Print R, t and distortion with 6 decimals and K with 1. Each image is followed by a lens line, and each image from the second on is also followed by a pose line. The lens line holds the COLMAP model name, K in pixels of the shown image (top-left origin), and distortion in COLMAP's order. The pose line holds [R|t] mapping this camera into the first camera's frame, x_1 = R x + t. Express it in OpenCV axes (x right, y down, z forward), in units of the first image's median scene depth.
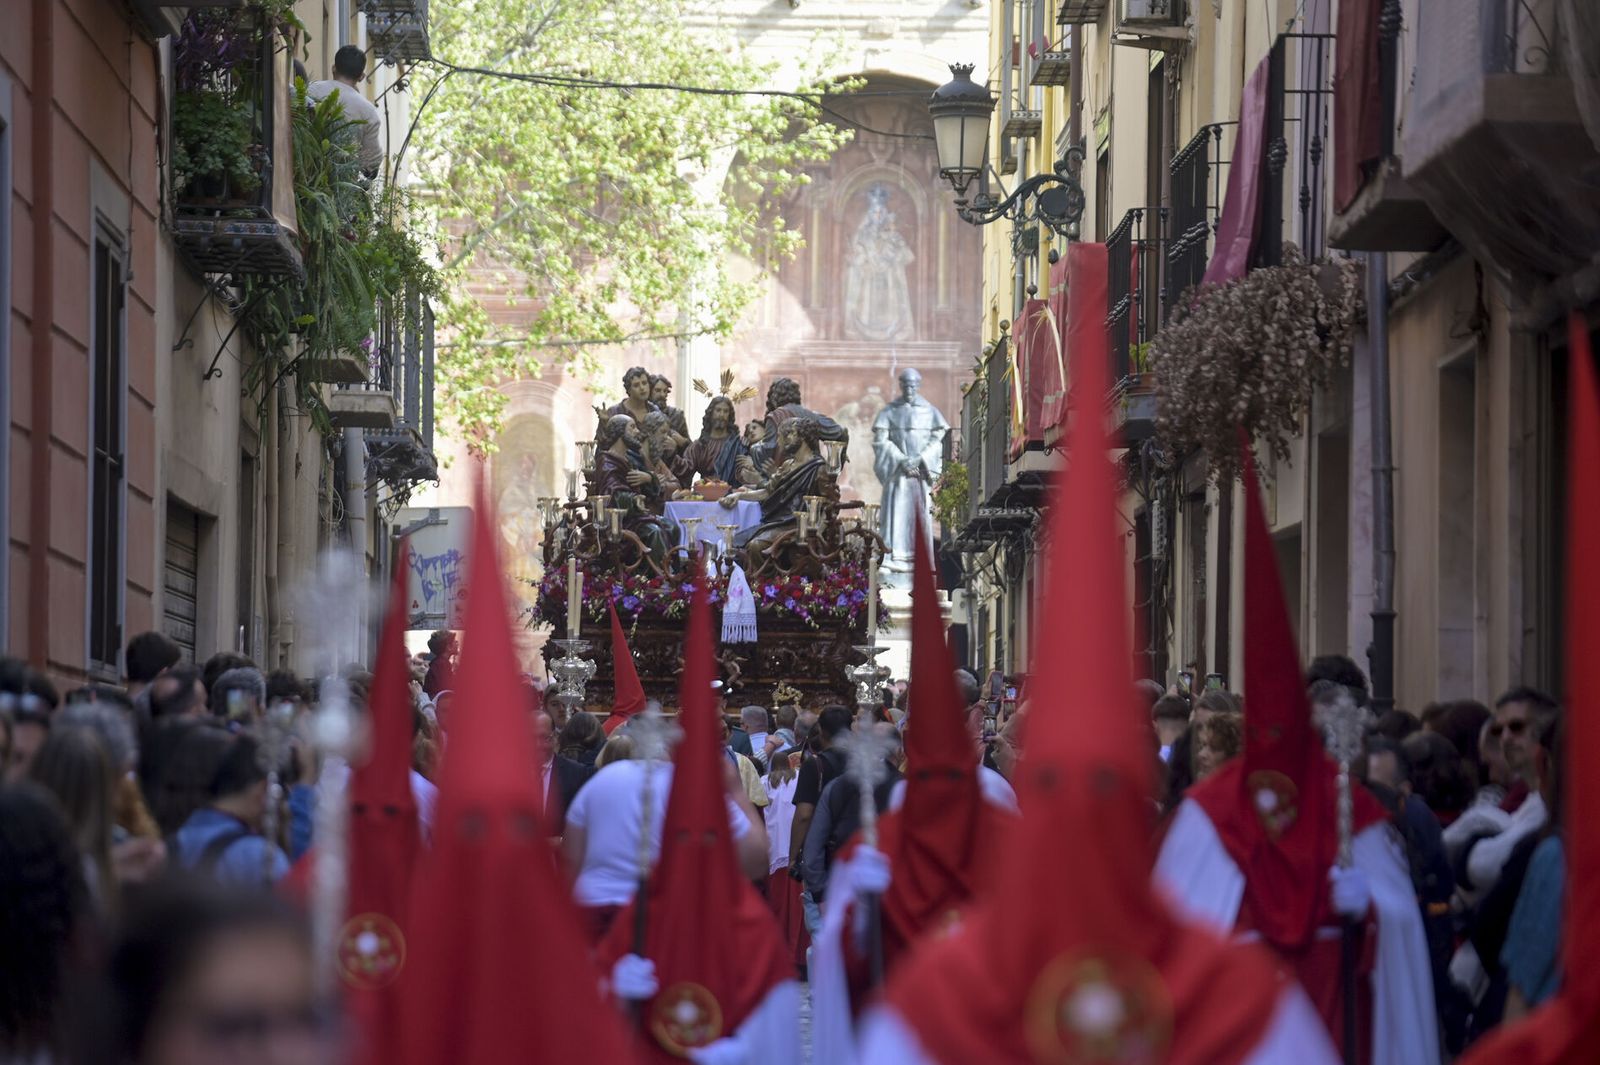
lens RADIAL K [[5174.1, 0, 800.0], [0, 5174.1, 532.5], [0, 0, 1]] dist [0.066070, 0.571008]
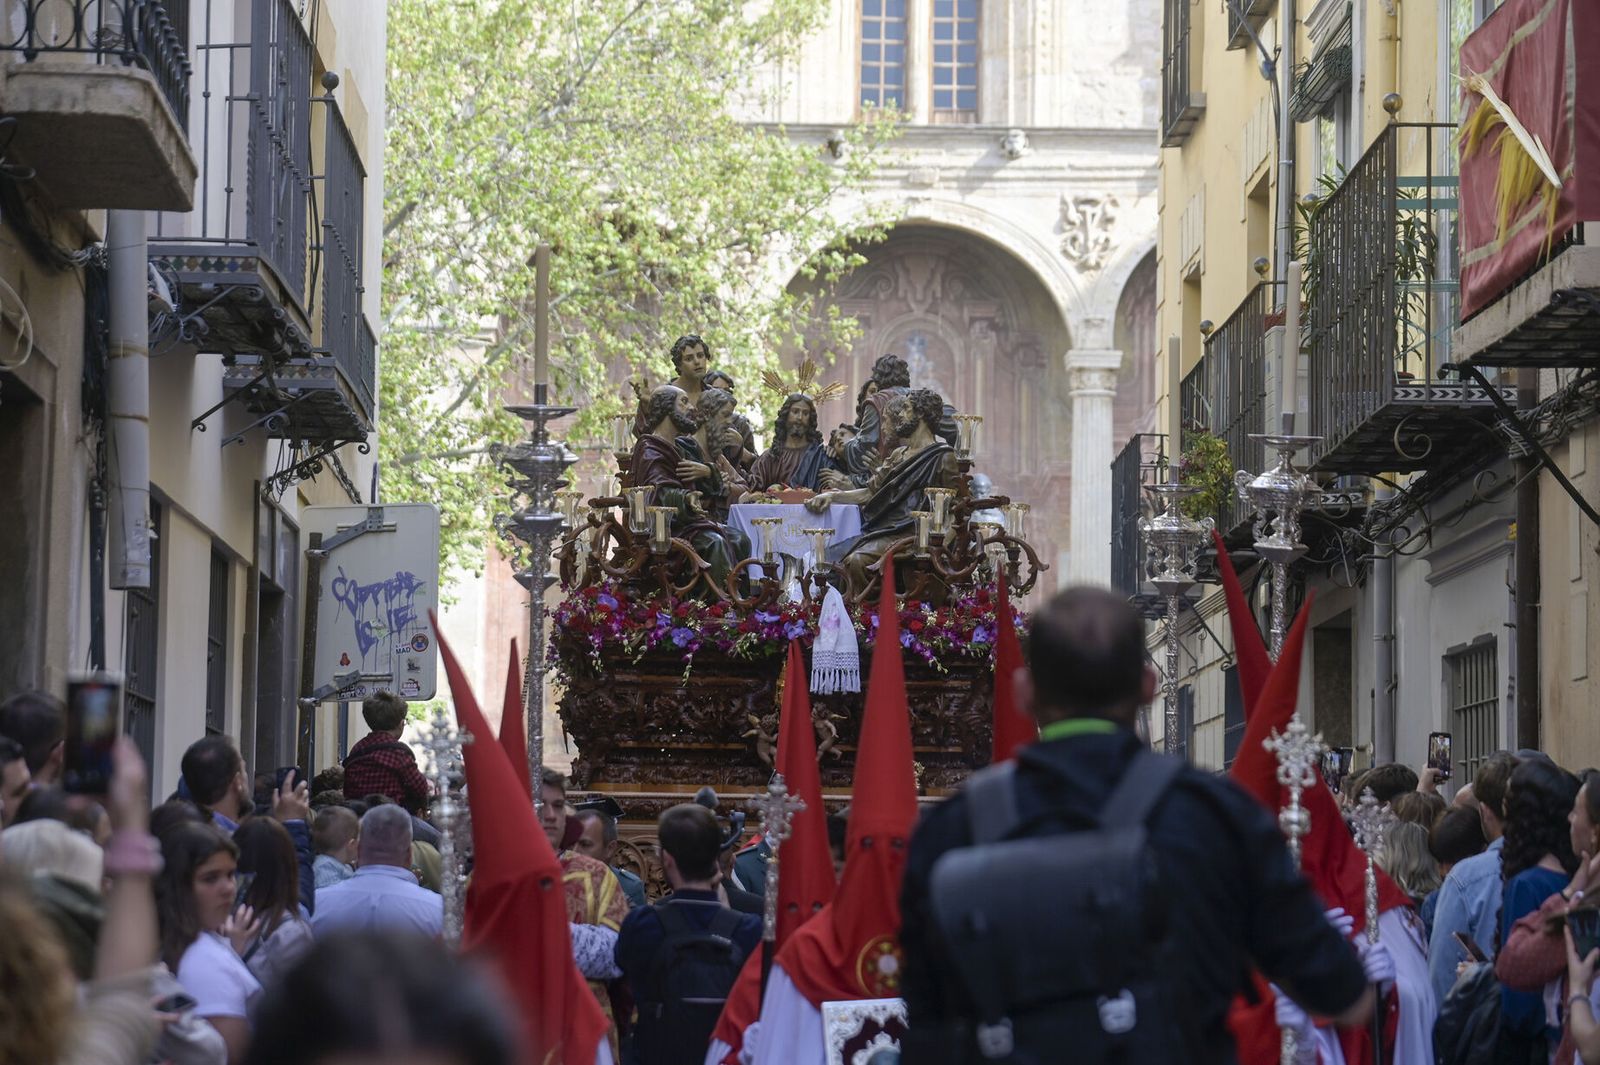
lens RADIAL K [[4220.9, 0, 800.0], [0, 4220.9, 532.5], [0, 0, 1]] dist [0.112898, 1.088259]
pose [[0.999996, 0.000108, -0.002816, -0.014823], [-0.000233, 0.999004, -0.044627, 0.024821], [0.002809, 0.044628, 0.999000, 0.416877]]
